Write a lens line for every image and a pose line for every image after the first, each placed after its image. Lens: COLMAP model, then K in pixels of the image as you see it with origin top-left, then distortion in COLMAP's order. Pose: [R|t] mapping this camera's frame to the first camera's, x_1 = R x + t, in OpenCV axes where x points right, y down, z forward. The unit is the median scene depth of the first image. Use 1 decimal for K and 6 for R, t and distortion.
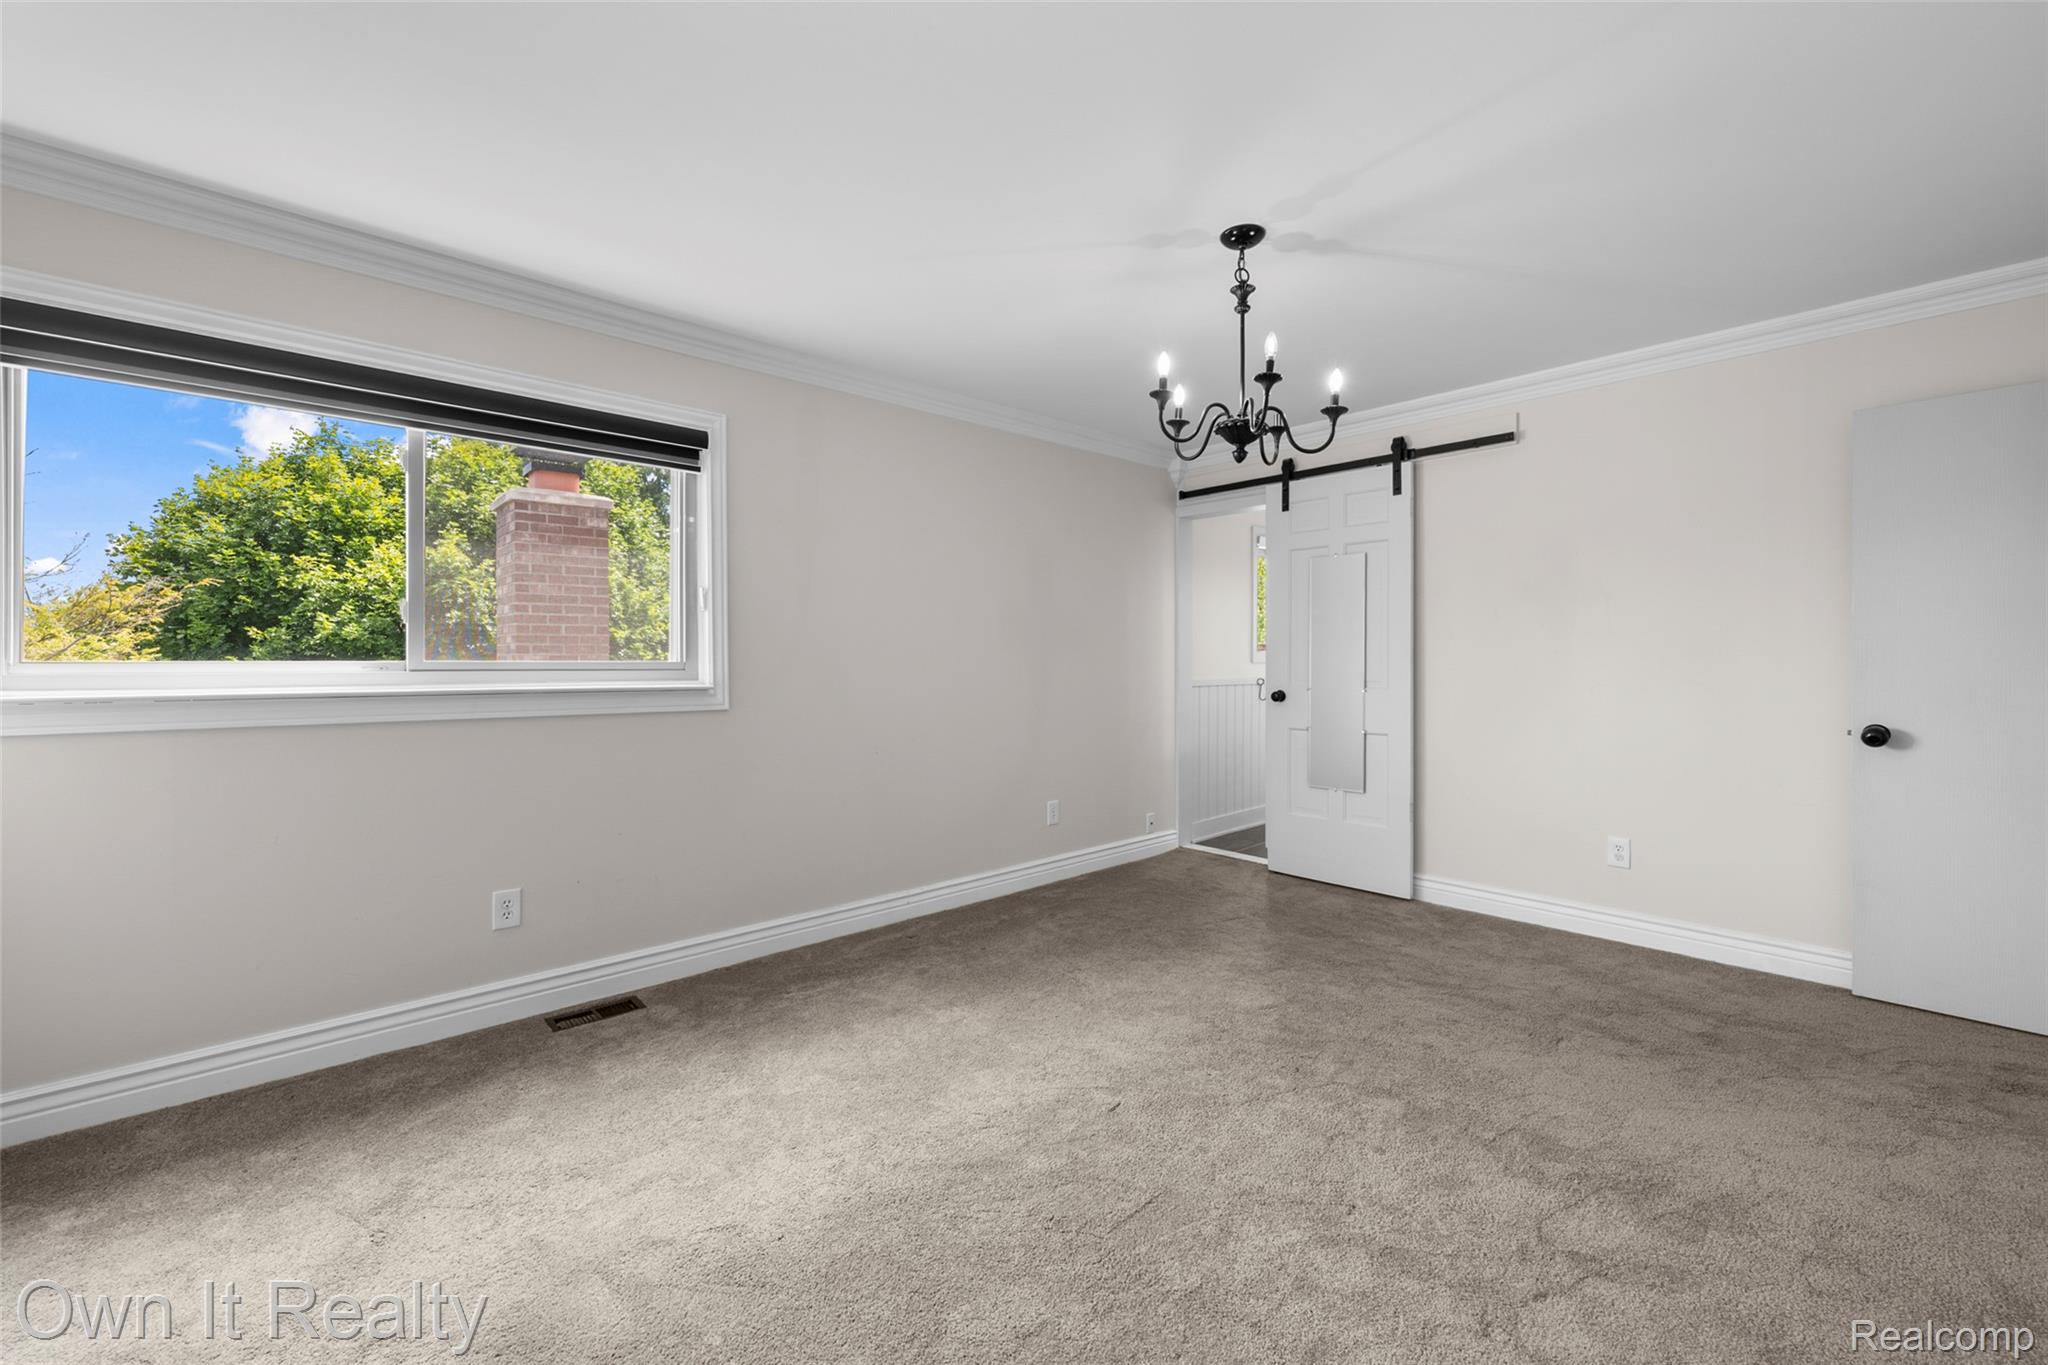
lens RADIAL K [[833.4, 0, 1027.5], [0, 833.4, 669.0], [0, 0, 1]] dist [-0.000574, -0.000342]
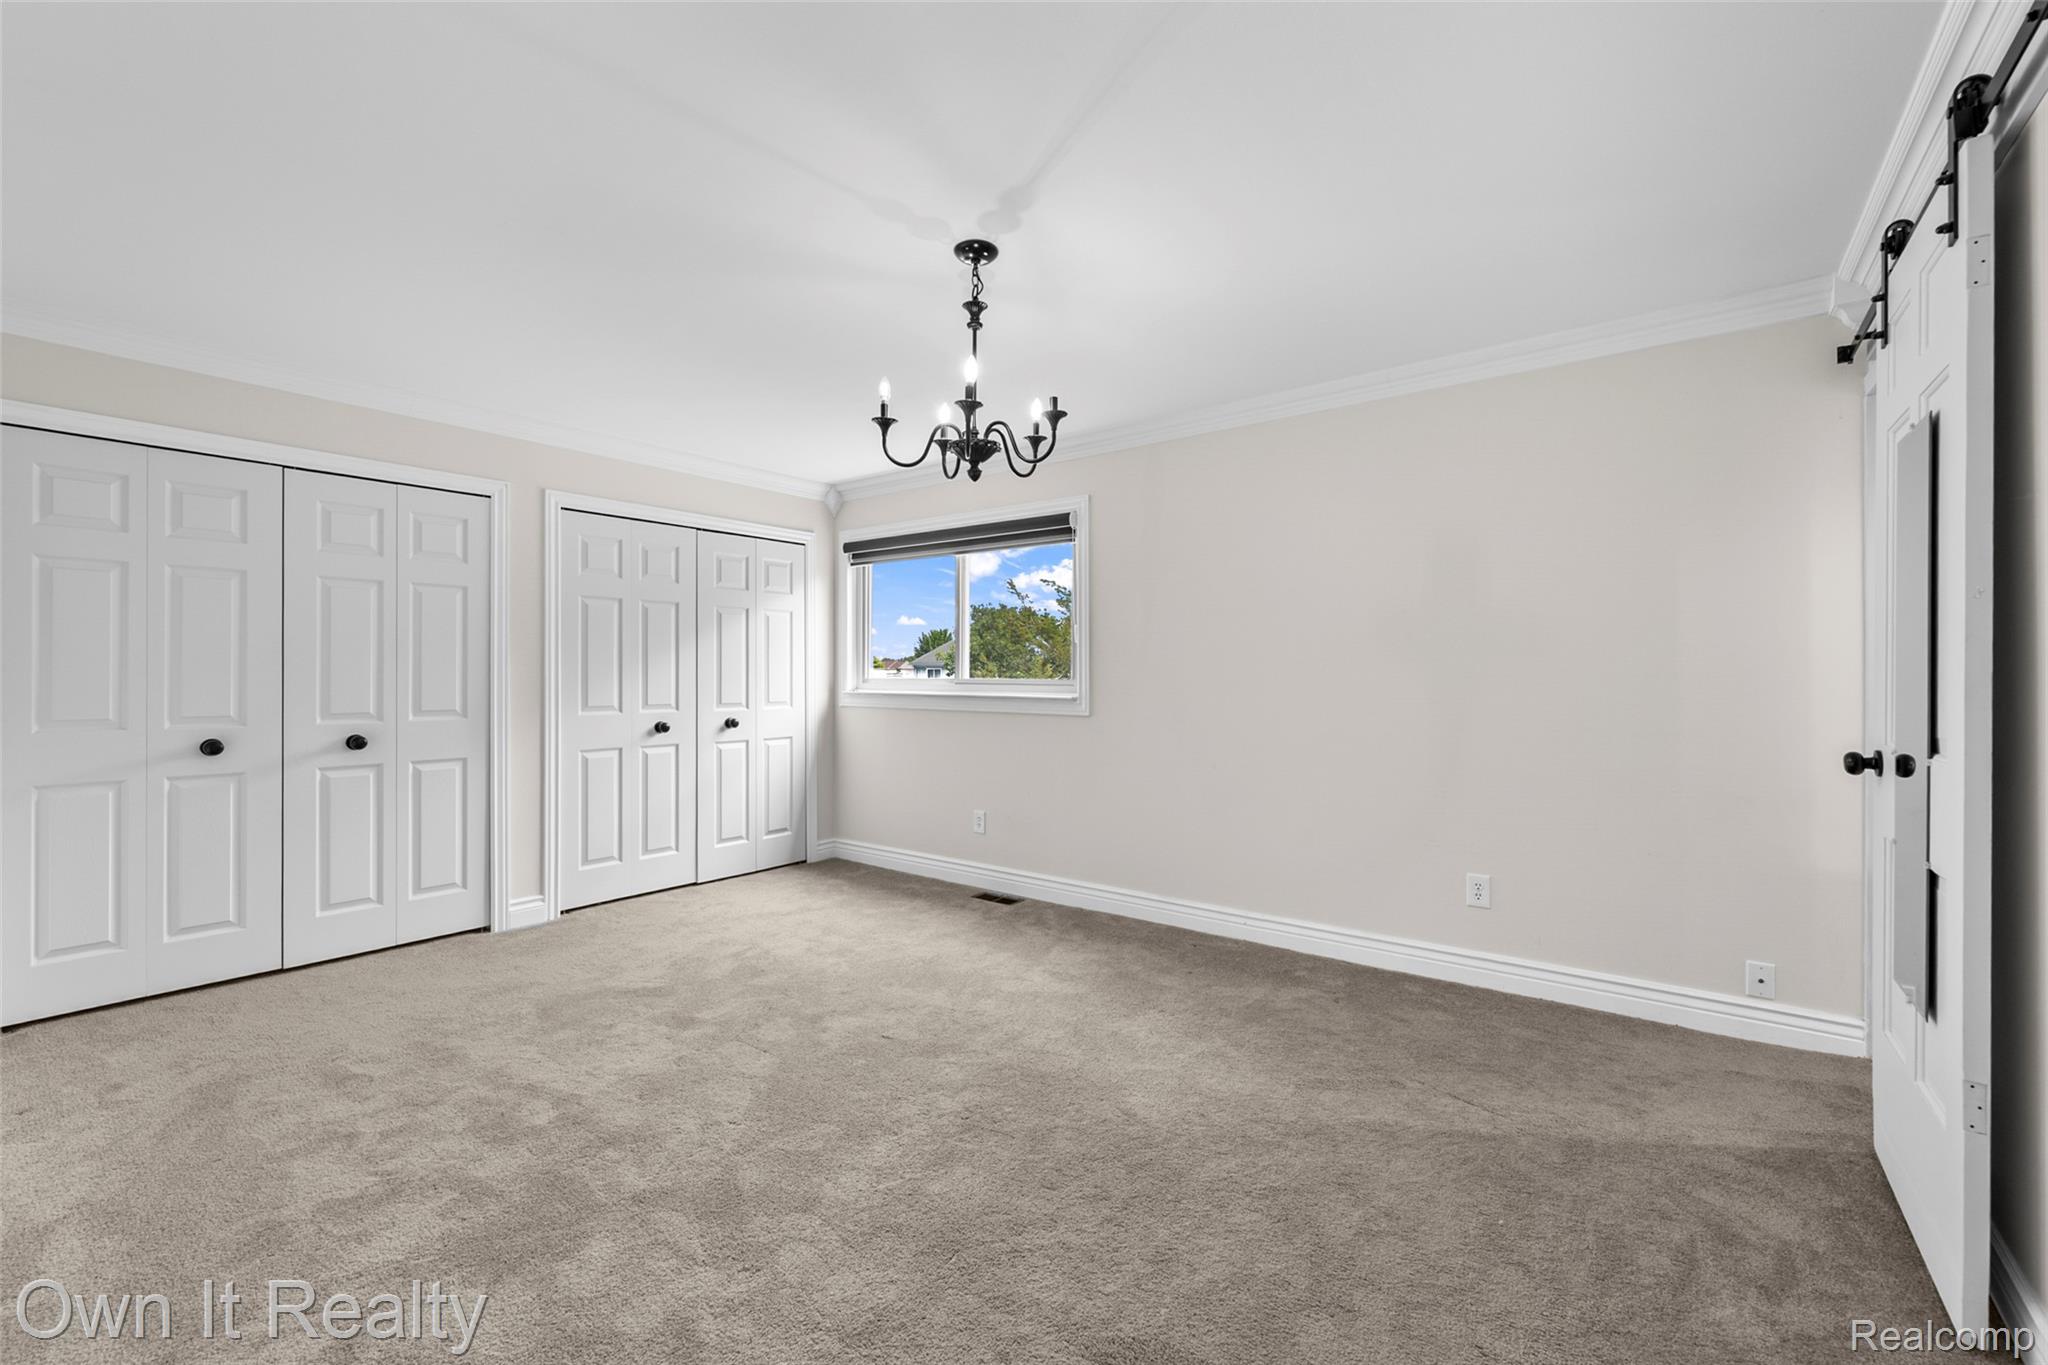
lens RADIAL K [[833.4, 0, 1028.3], [0, 833.4, 684.1], [0, 0, 1]] dist [-0.000574, -0.000342]
pose [[0.167388, 0.001793, -0.985889, 0.982888], [-0.014999, 0.999887, -0.000728, 0.001475], [0.985777, 0.014910, 0.167396, 0.719841]]
